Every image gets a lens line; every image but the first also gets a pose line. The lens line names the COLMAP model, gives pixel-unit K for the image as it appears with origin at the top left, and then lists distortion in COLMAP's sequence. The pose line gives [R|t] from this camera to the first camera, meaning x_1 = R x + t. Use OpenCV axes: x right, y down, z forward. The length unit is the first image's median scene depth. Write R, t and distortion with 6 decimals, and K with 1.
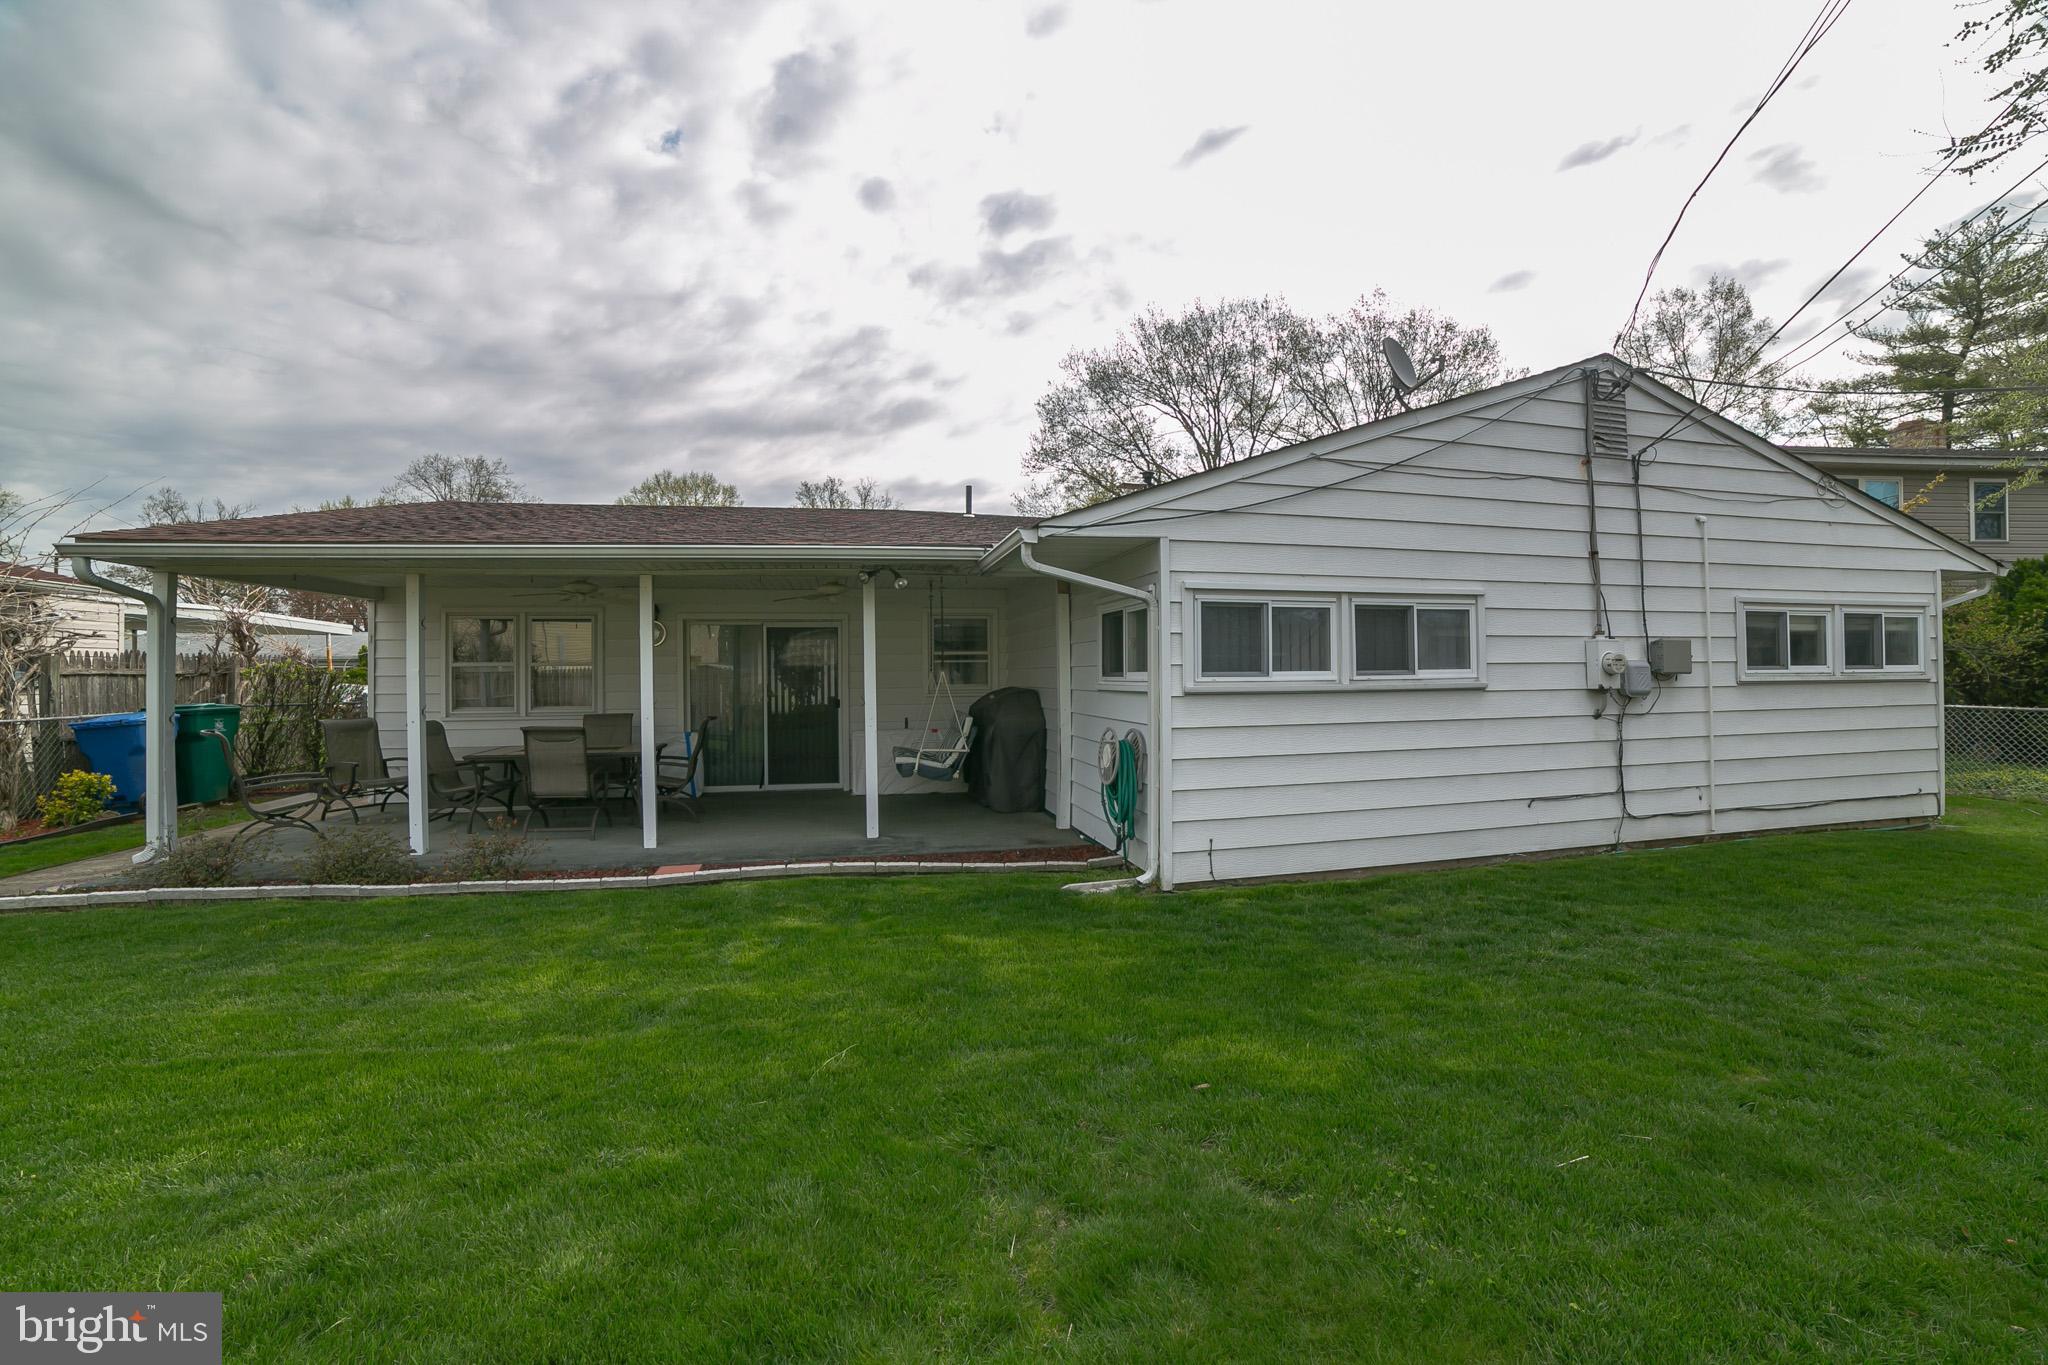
lens RADIAL K [[834.3, 0, 1032.3], [0, 834.3, 664.3], [0, 0, 1]] dist [-0.021028, 0.017356]
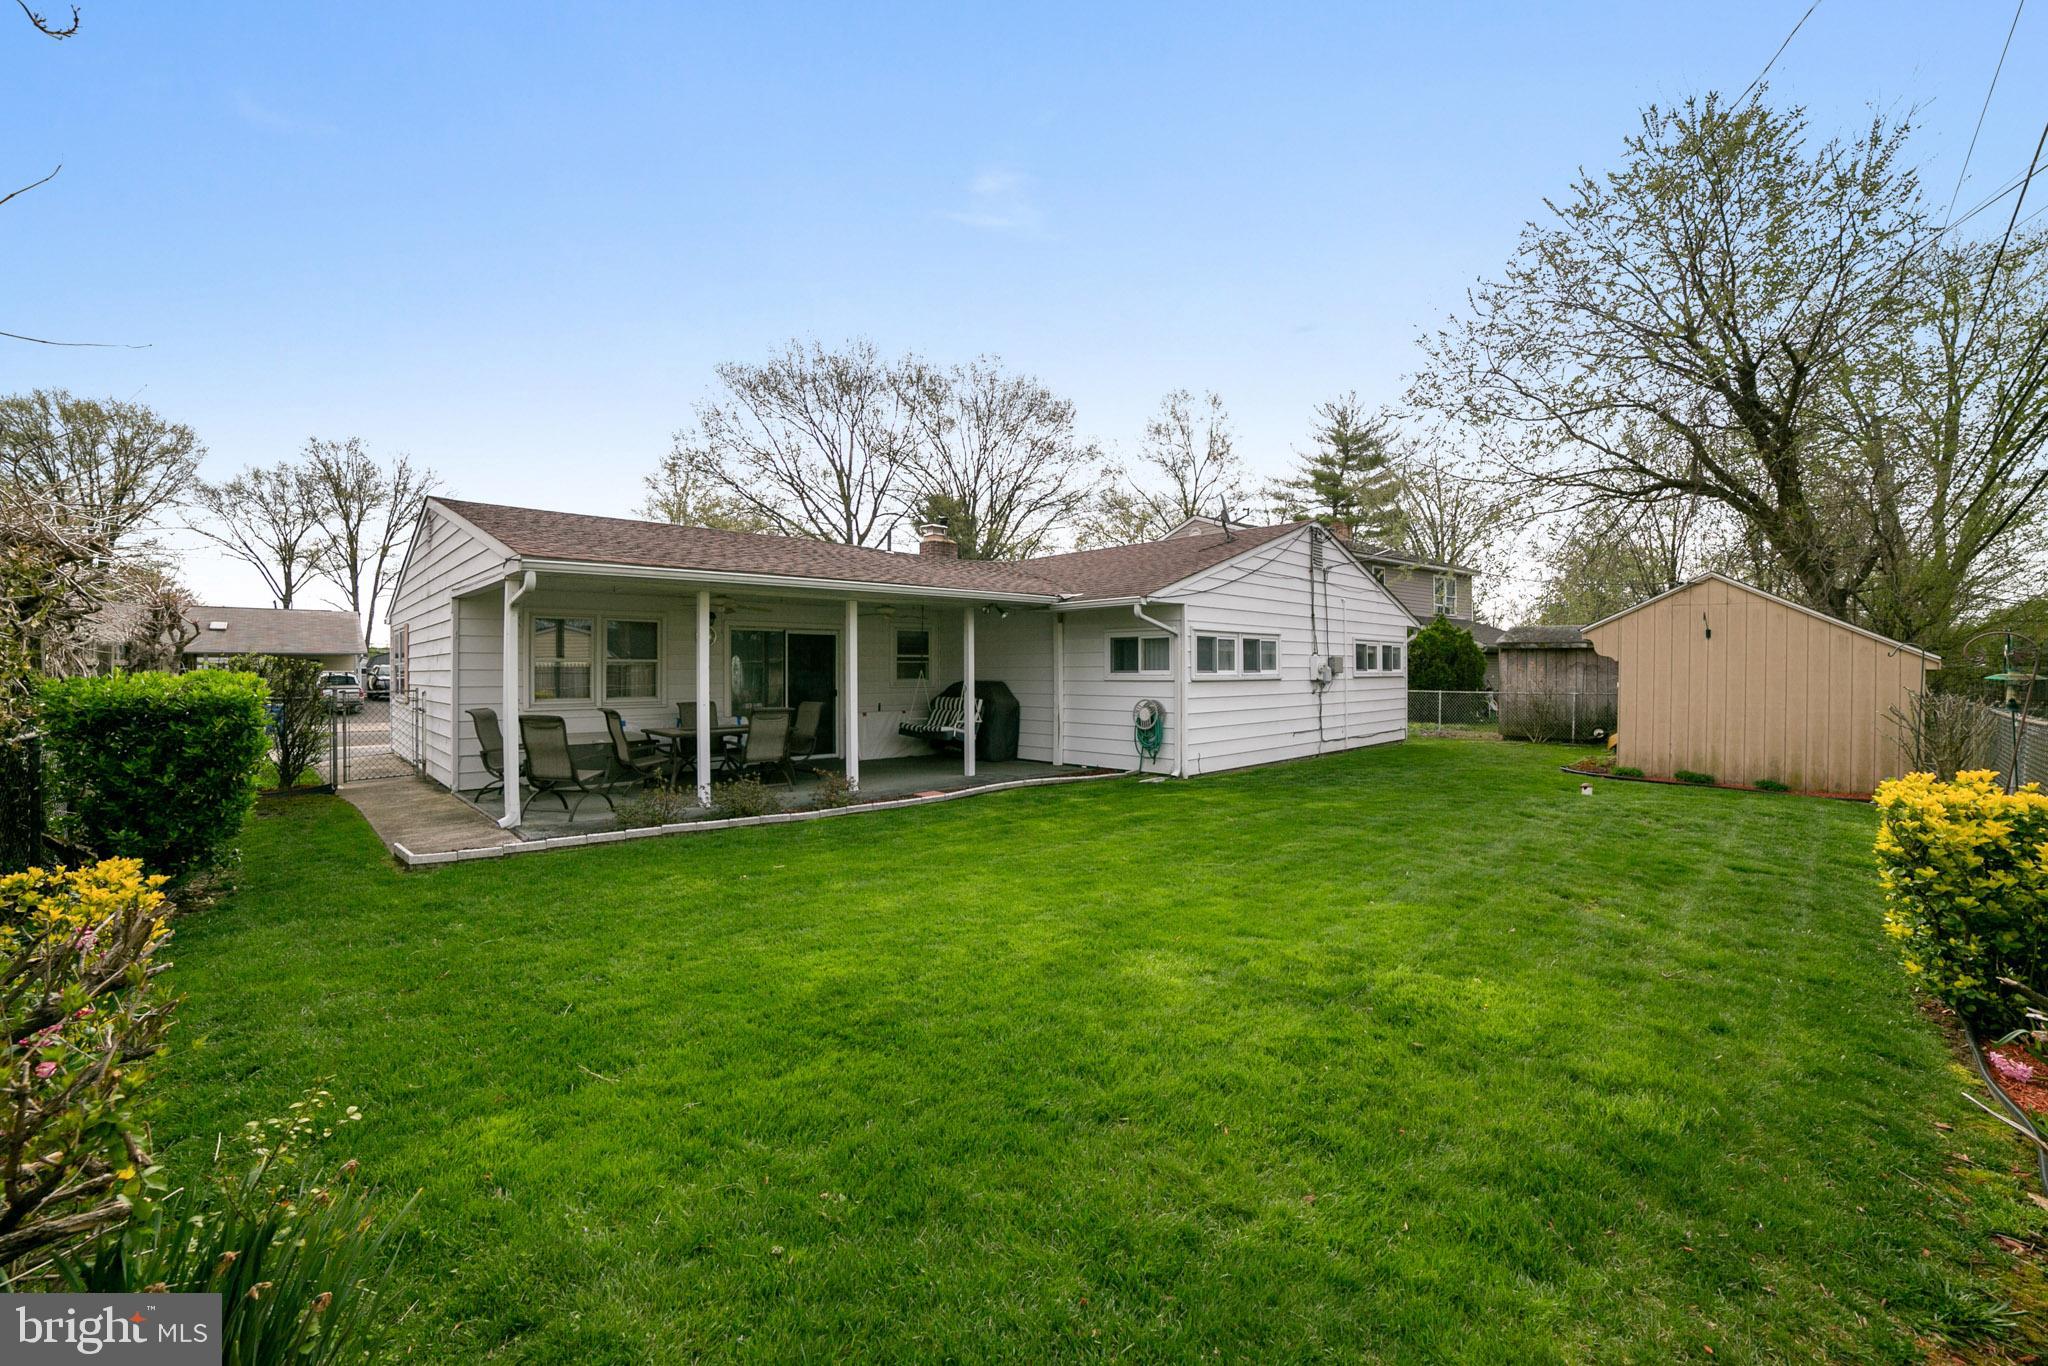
lens RADIAL K [[784.9, 0, 1026.4], [0, 784.9, 671.3], [0, 0, 1]] dist [-0.045676, 0.000080]
pose [[0.889594, 0.006540, 0.456706, -0.808992], [-0.010774, 0.999920, 0.006667, 0.002313], [-0.456626, -0.010851, 0.889593, -0.390664]]
